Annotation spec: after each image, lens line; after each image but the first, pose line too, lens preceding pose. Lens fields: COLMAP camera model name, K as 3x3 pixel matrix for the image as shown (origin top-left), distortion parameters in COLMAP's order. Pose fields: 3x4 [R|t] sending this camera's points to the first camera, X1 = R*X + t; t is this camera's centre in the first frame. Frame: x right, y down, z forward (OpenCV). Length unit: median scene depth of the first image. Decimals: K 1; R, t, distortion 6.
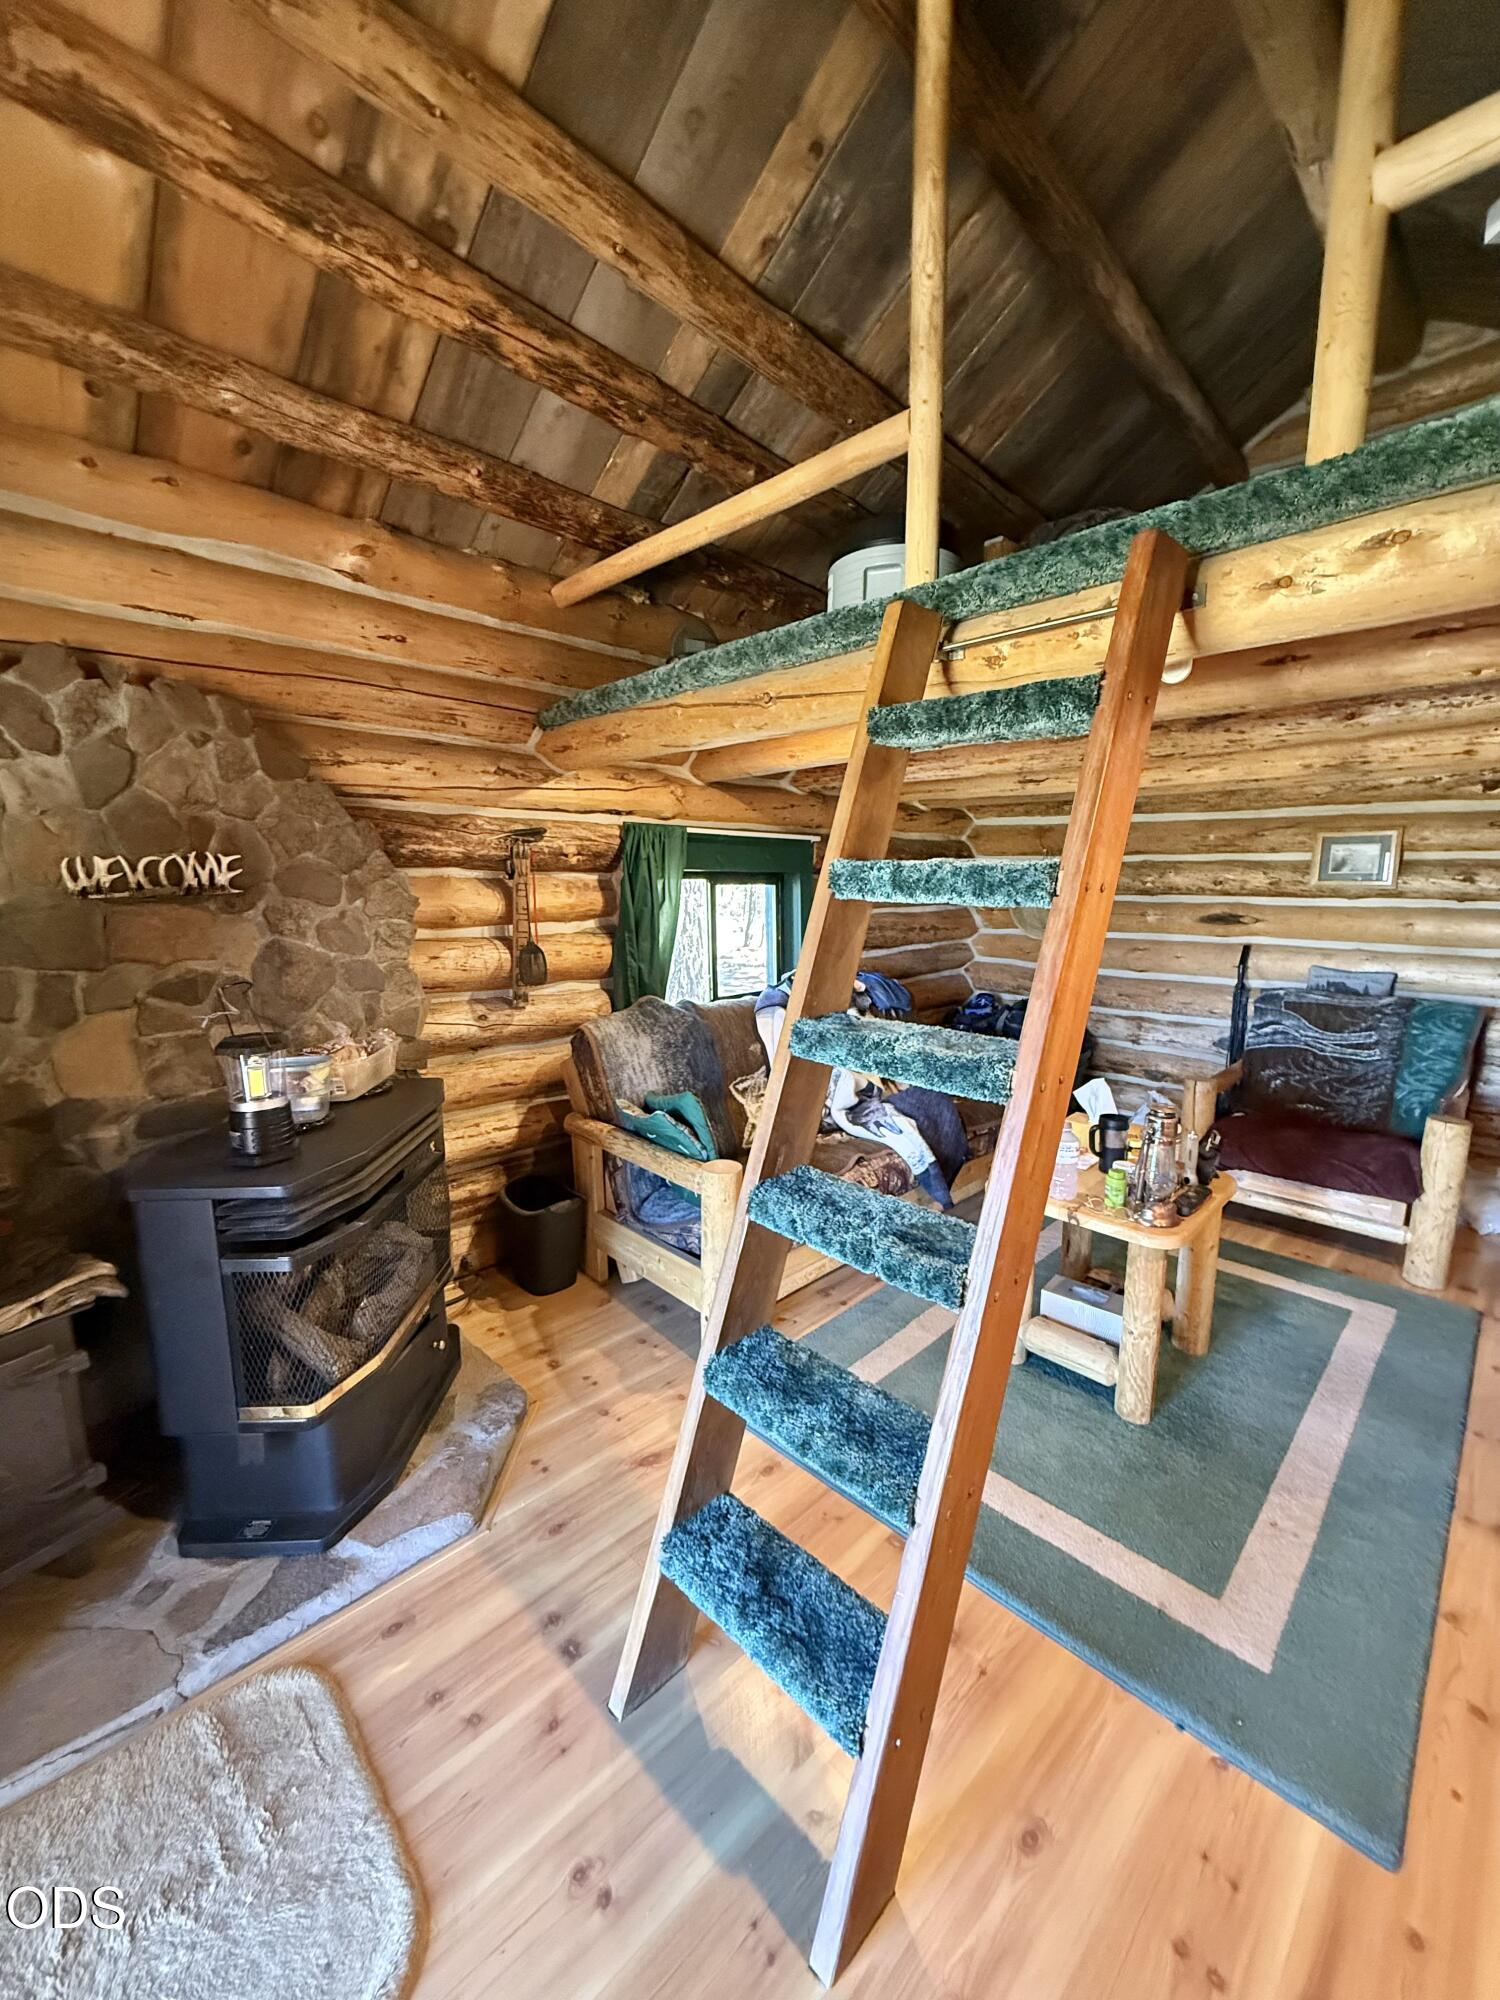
lens RADIAL K [[791.6, 0, 740.8], [0, 791.6, 1003.5], [0, 0, 1]] dist [0.000104, -0.000040]
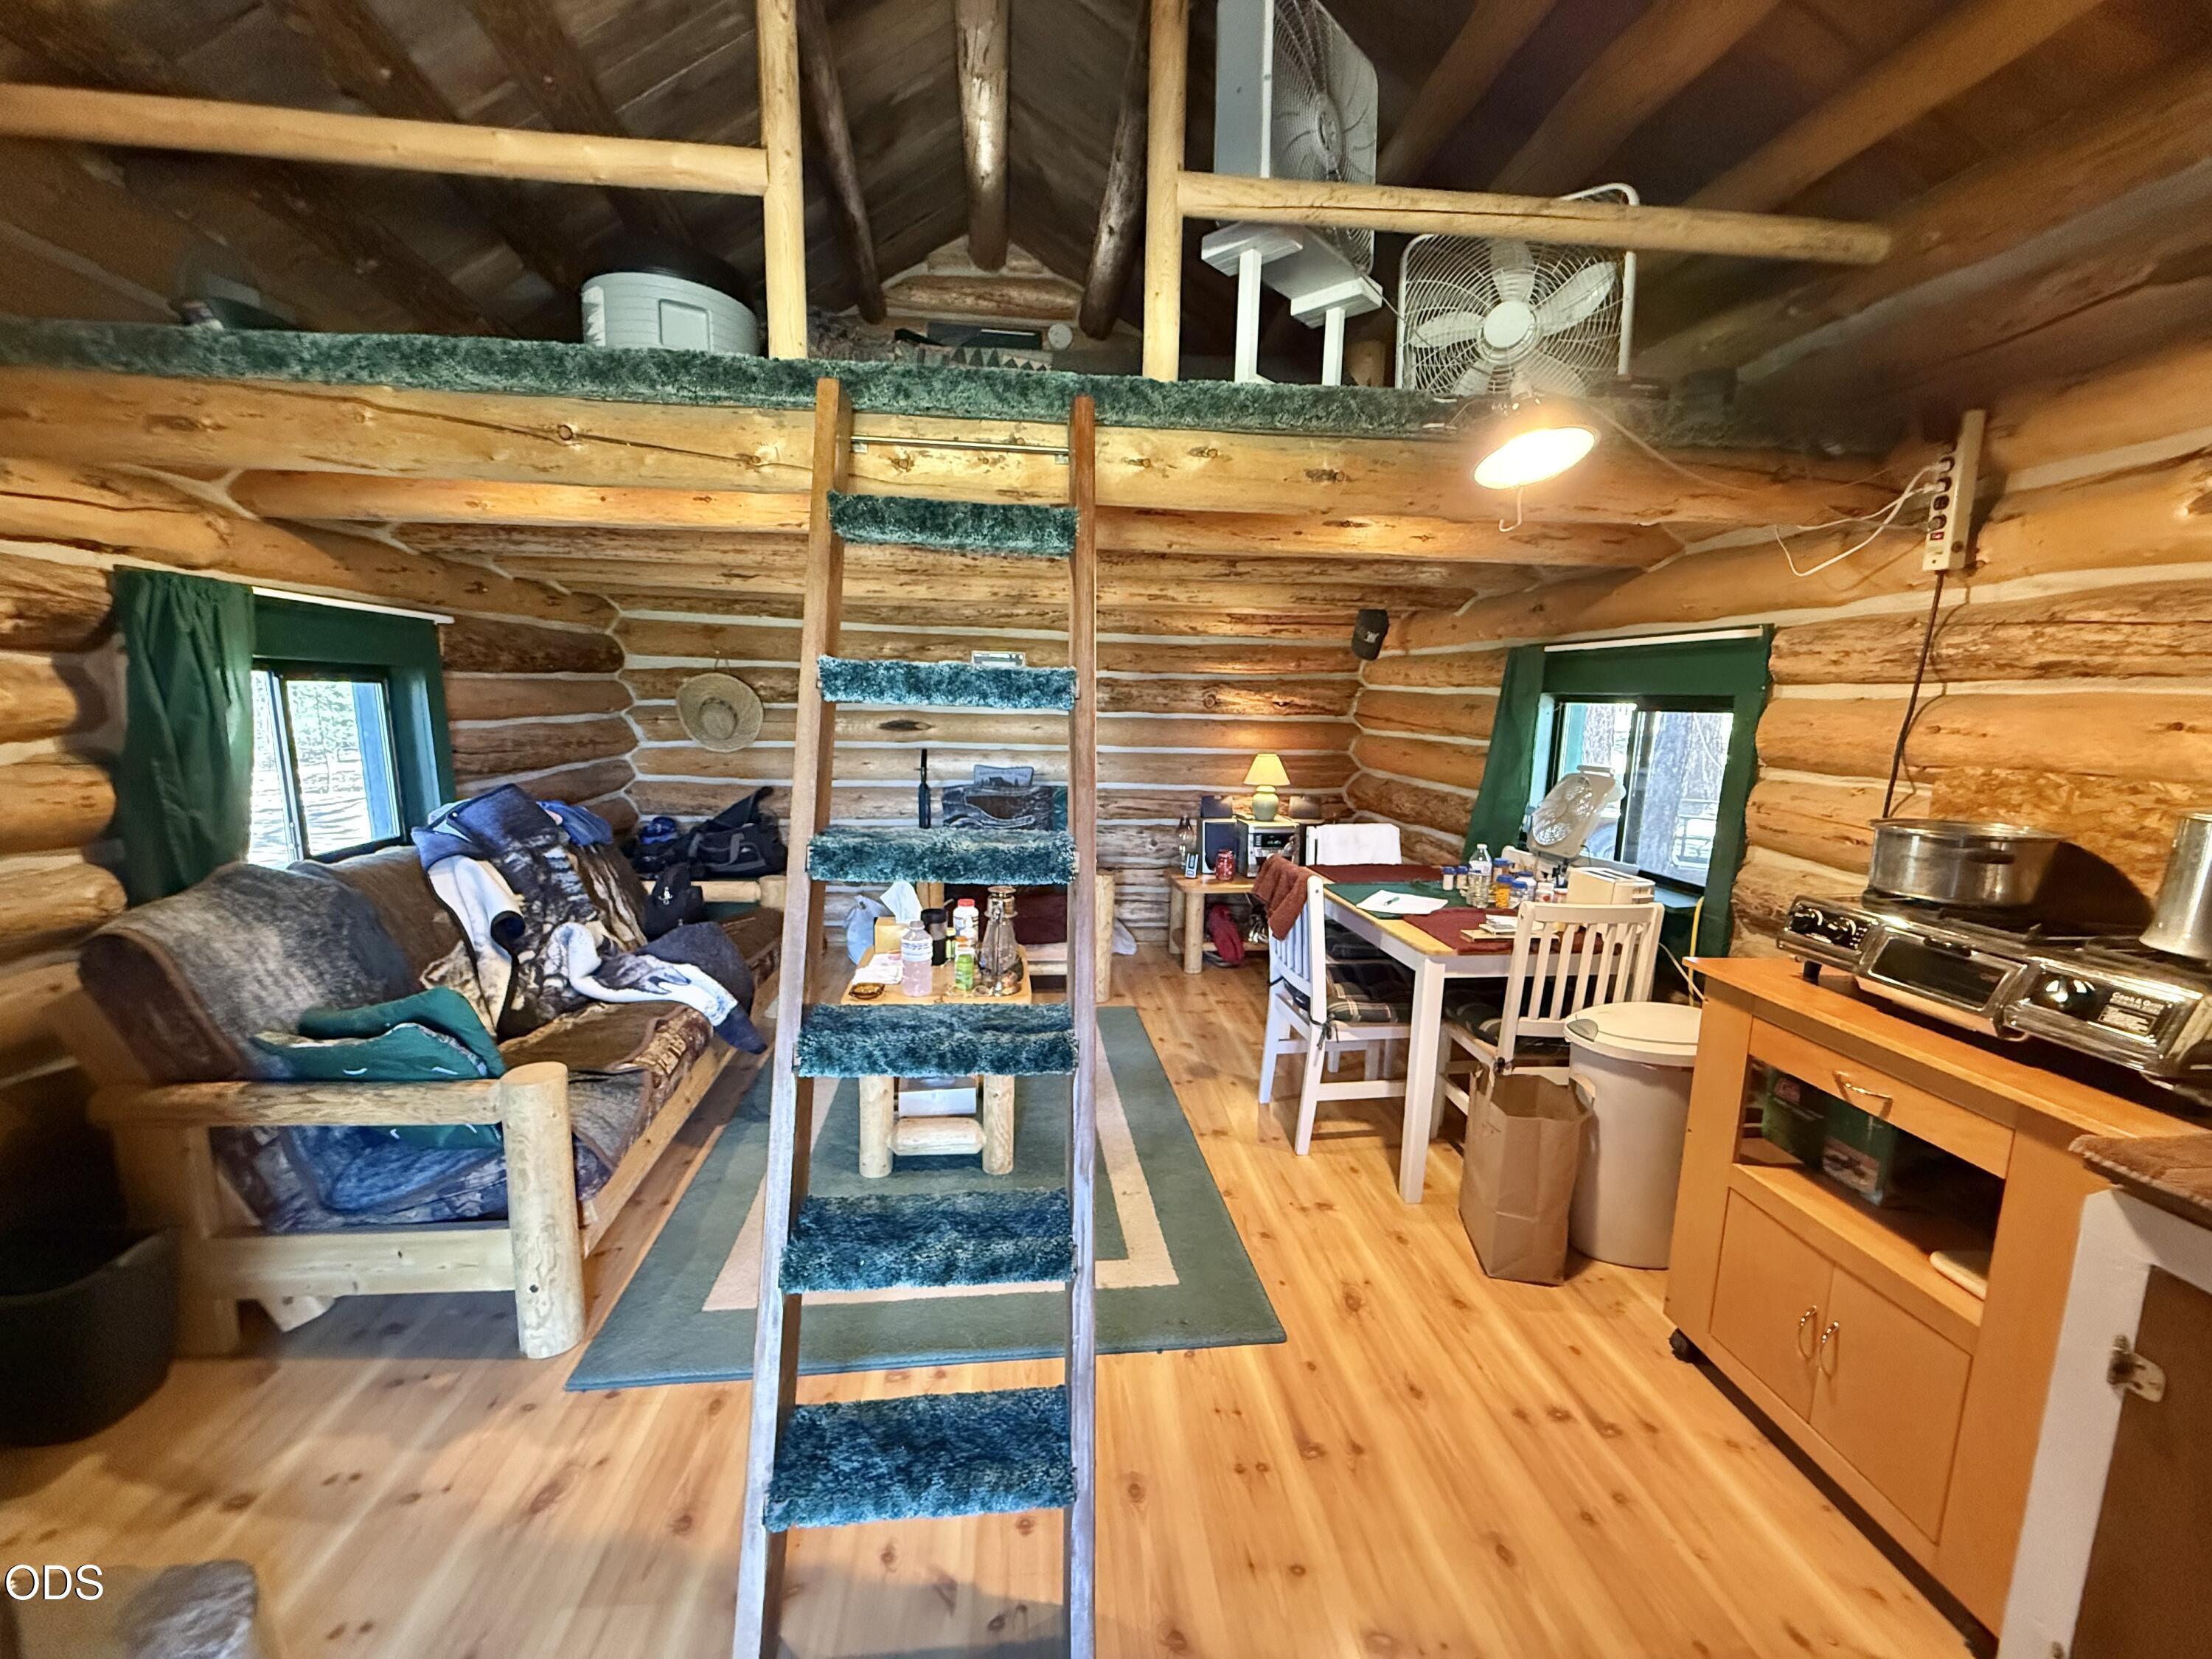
lens RADIAL K [[875.5, 0, 1104.4], [0, 875.5, 835.4], [0, 0, 1]] dist [0.000104, -0.000040]
pose [[0.620055, -0.109478, 0.776883, -0.221947], [0.100134, 0.993161, 0.060036, -0.003533], [-0.778142, 0.040567, 0.626777, 0.064412]]
